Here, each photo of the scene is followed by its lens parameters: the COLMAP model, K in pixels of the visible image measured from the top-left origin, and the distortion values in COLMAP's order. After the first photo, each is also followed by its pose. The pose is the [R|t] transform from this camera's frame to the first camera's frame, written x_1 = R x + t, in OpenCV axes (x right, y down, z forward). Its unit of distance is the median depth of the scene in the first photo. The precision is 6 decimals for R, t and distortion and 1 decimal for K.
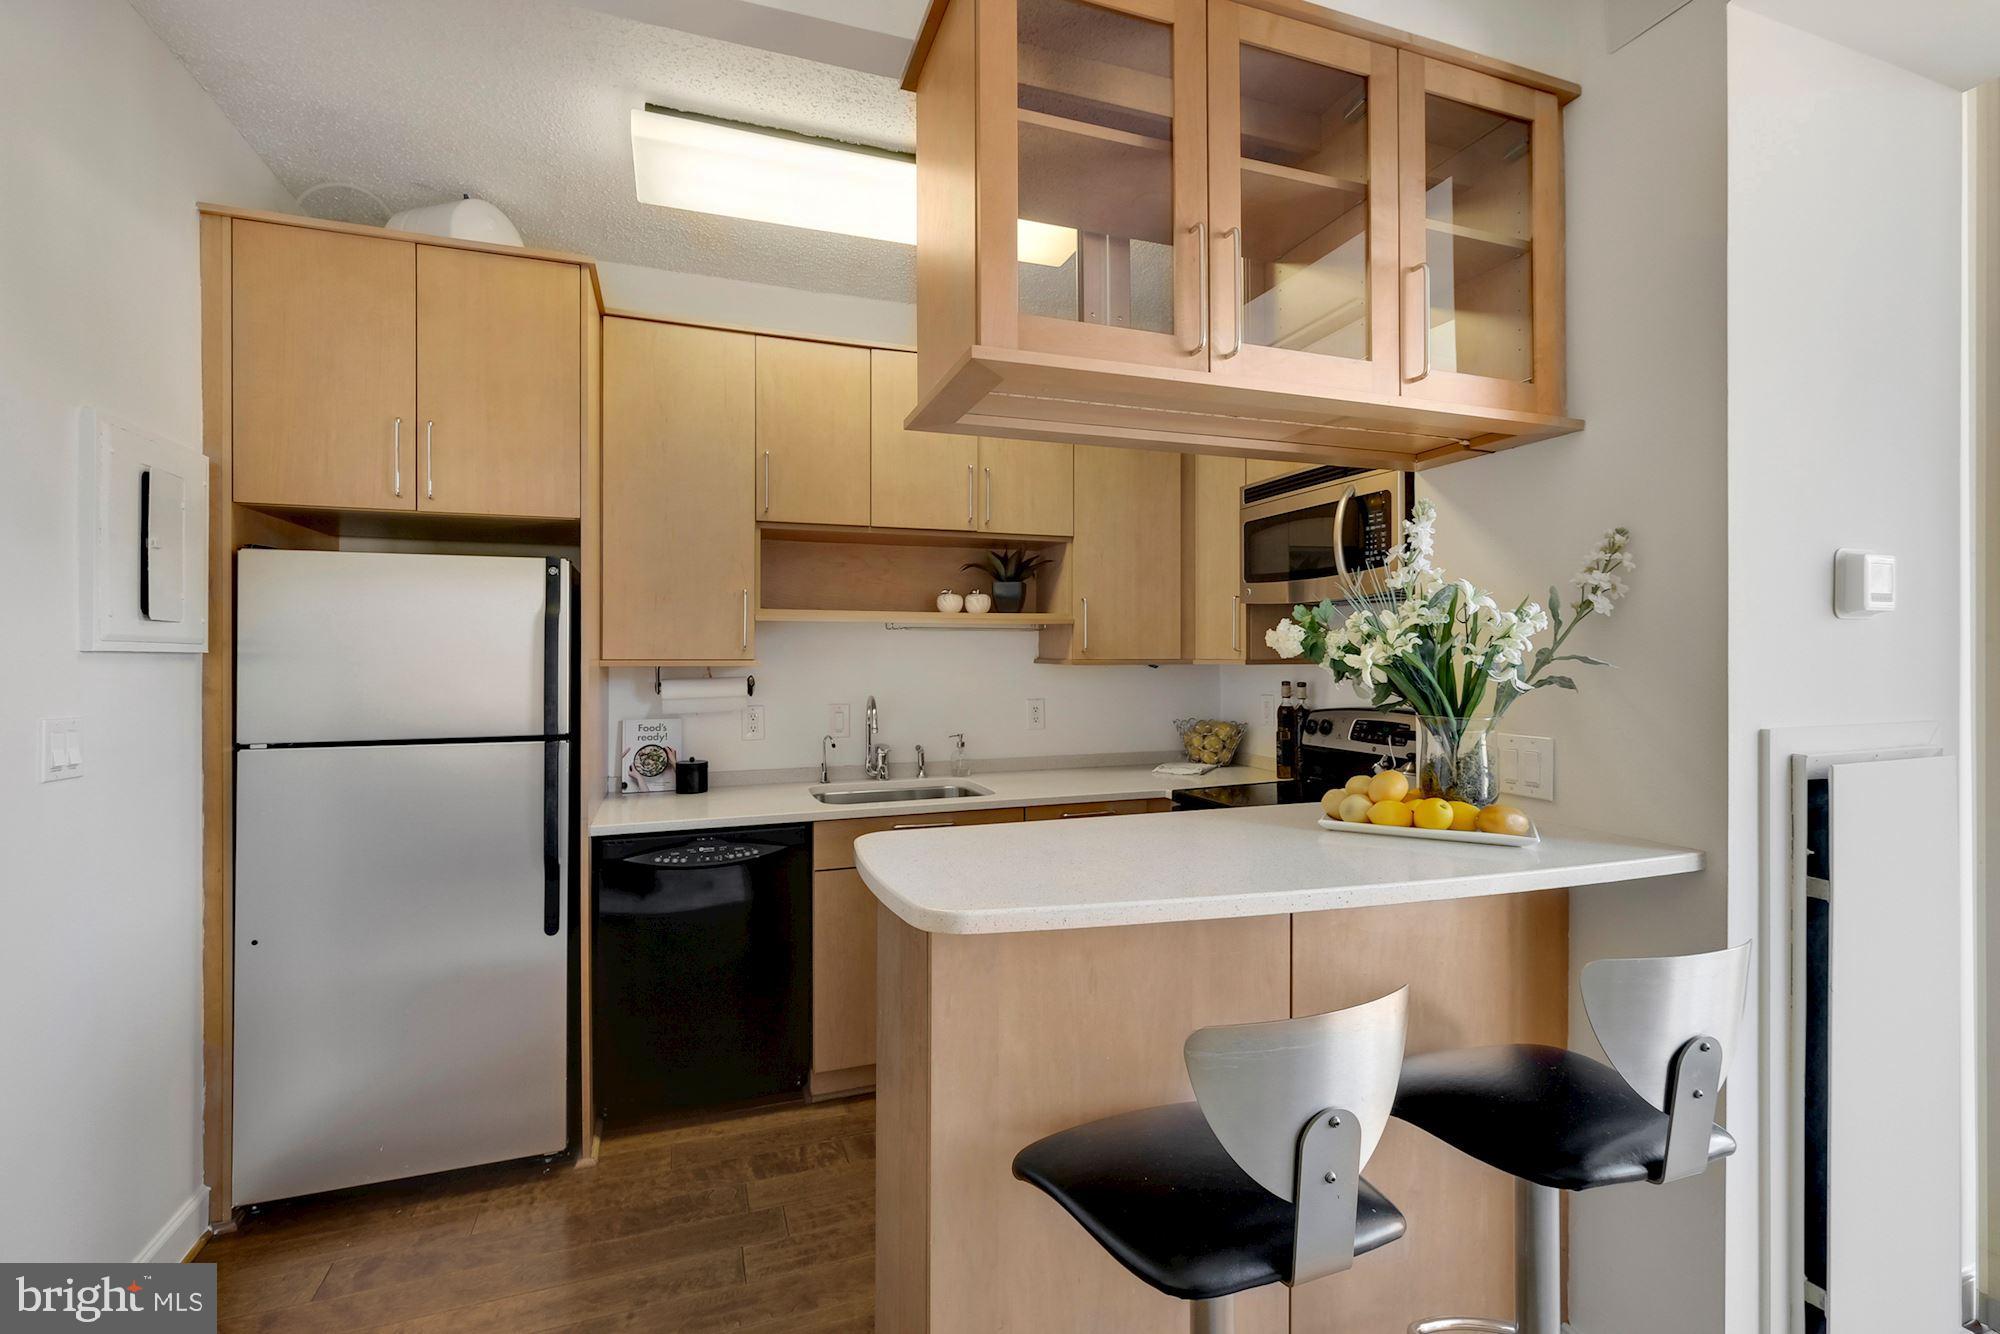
lens RADIAL K [[896.7, 0, 1010.2], [0, 896.7, 655.1], [0, 0, 1]] dist [0.000007, 0.000165]
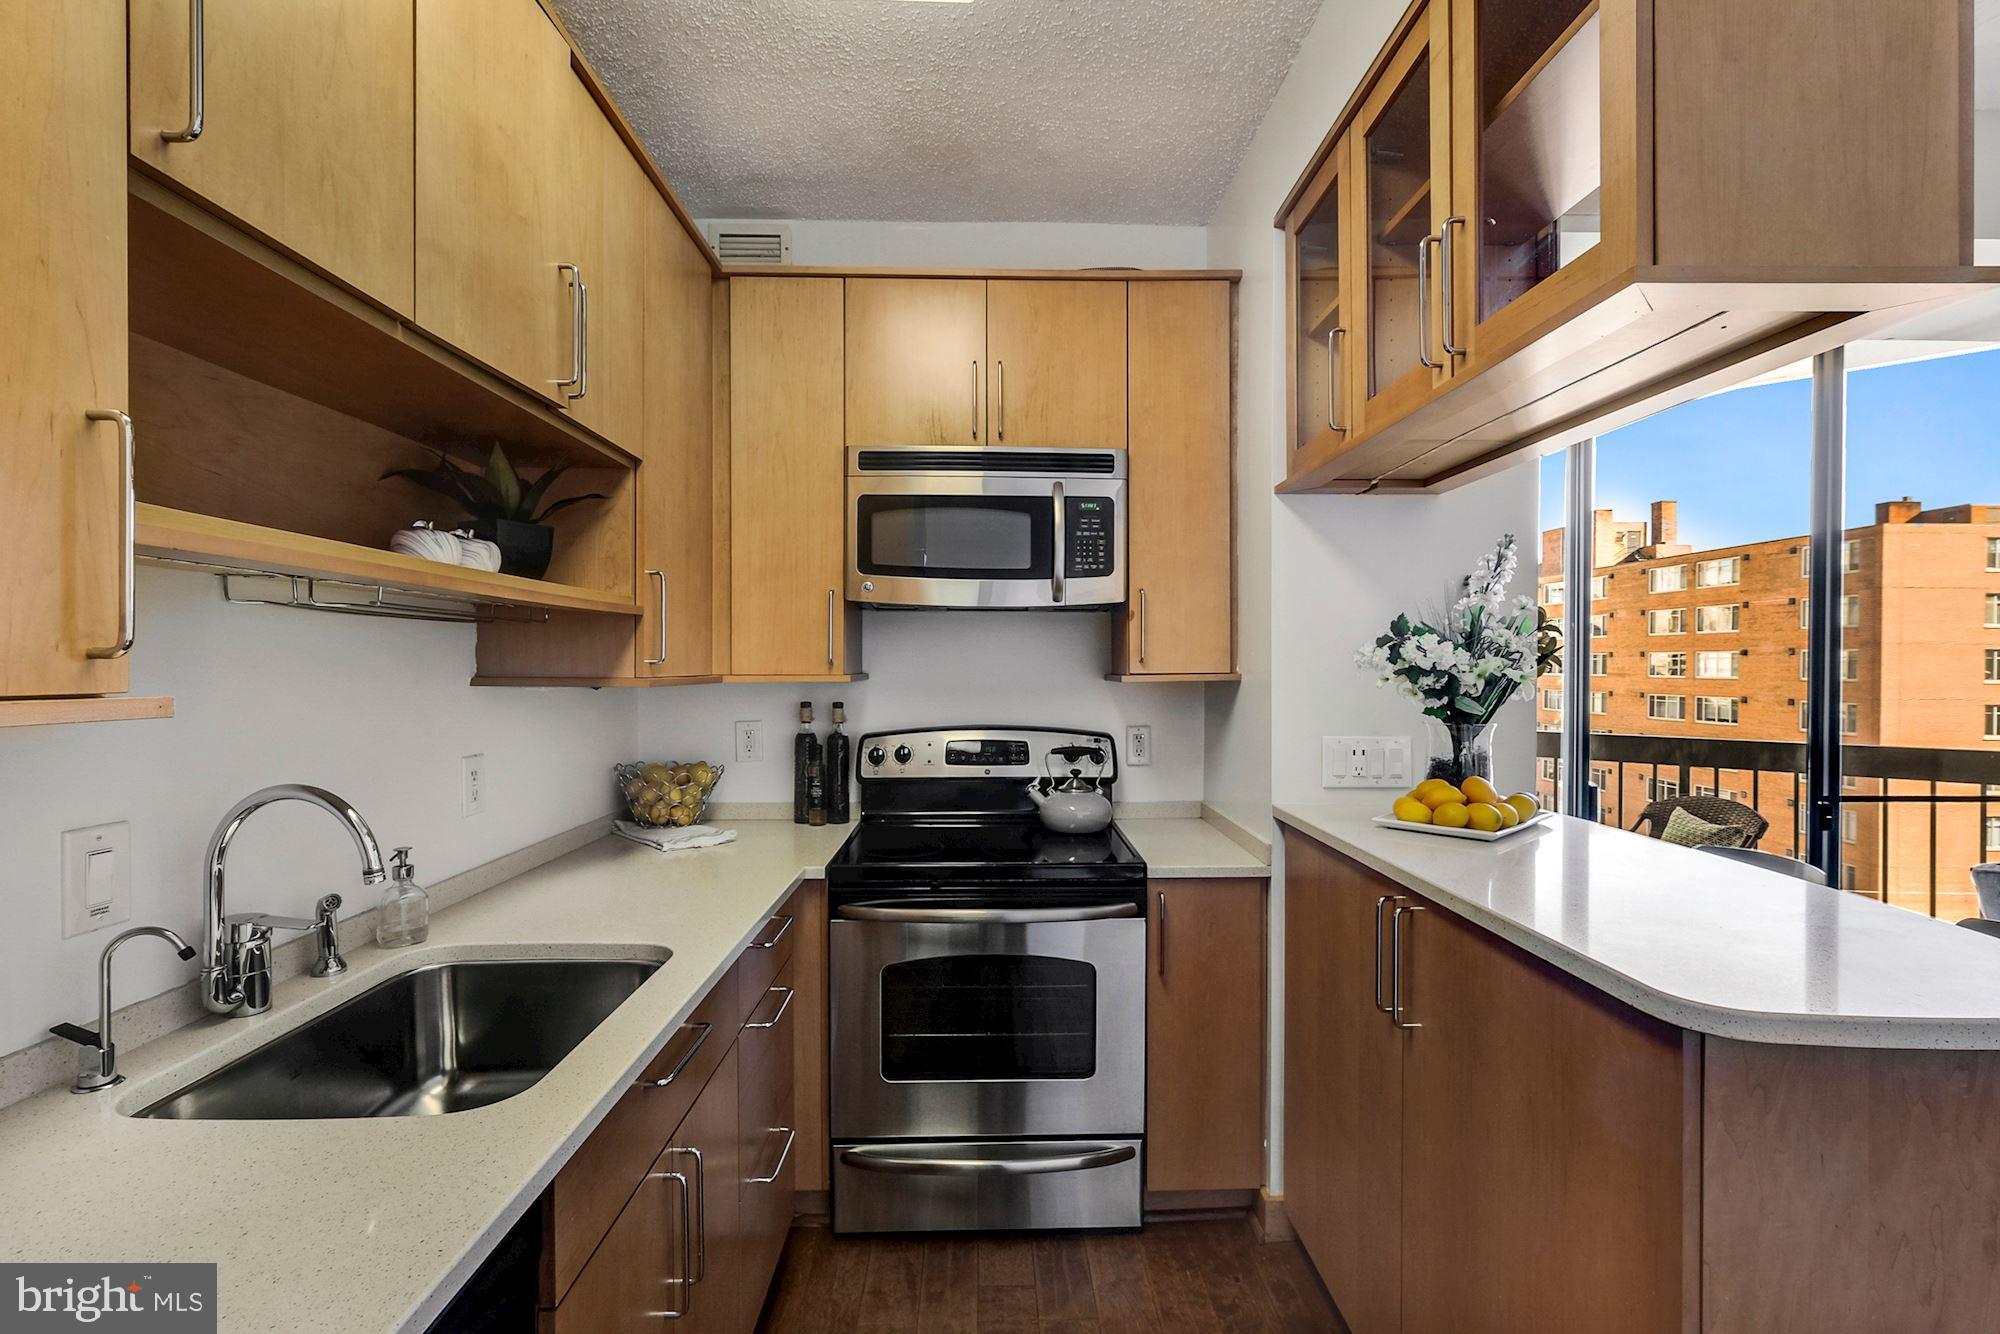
lens RADIAL K [[896.7, 0, 1007.5], [0, 896.7, 671.6], [0, 0, 1]] dist [0.000007, 0.000165]
pose [[0.314616, -0.006252, 0.949198, -0.413156], [0.002232, 0.999980, 0.005847, -0.001955], [-0.949216, 0.000279, 0.314624, 0.624713]]
